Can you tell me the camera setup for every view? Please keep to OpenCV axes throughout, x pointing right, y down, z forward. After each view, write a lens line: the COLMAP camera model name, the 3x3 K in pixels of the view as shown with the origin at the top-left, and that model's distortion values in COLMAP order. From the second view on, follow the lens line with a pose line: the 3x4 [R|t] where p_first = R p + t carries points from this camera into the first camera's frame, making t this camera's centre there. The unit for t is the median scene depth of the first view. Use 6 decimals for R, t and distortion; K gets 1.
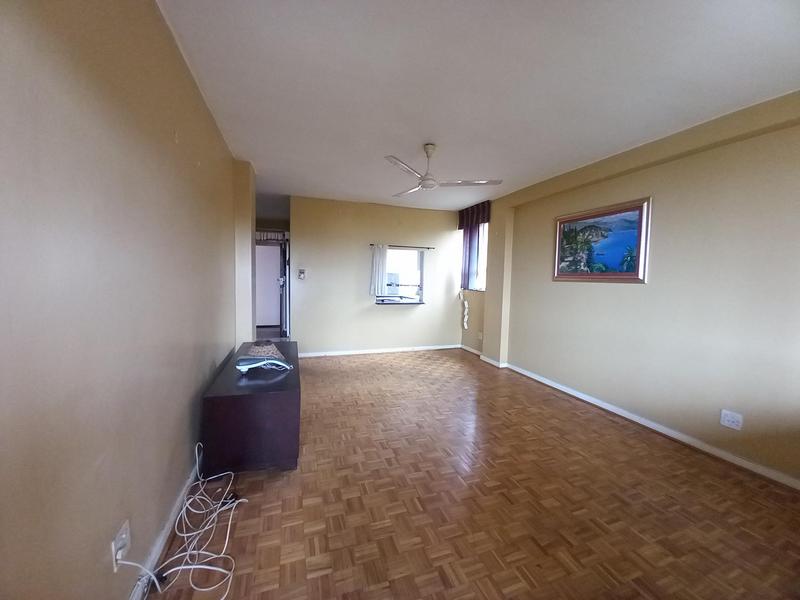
lens RADIAL K [[314.1, 0, 398.9], [0, 314.1, 298.0], [0, 0, 1]] dist [0.000855, -0.011765]
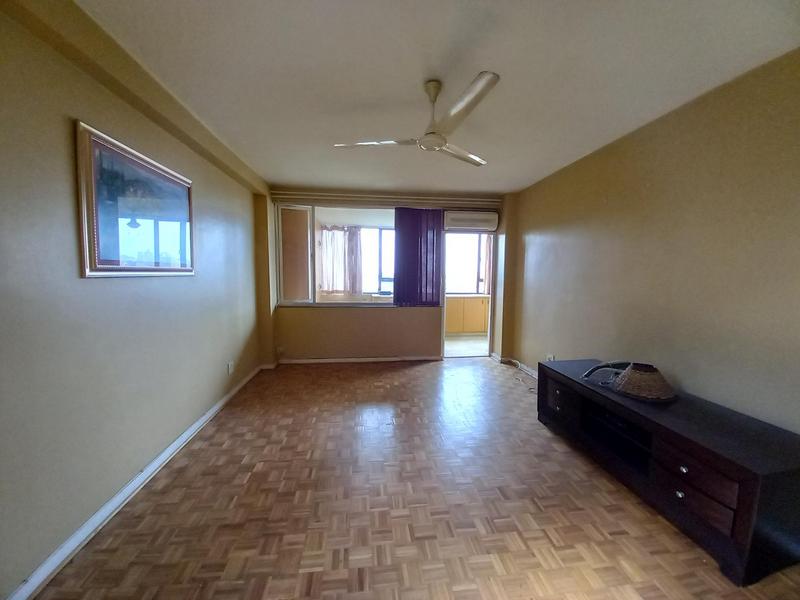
lens RADIAL K [[314.1, 0, 398.9], [0, 314.1, 298.0], [0, 0, 1]] dist [0.000855, -0.011765]
pose [[-0.978392, -0.043733, 0.202082, 0.006307], [-0.015976, 0.990443, 0.136997, -0.096286], [-0.206142, 0.130809, -0.969740, 1.408761]]
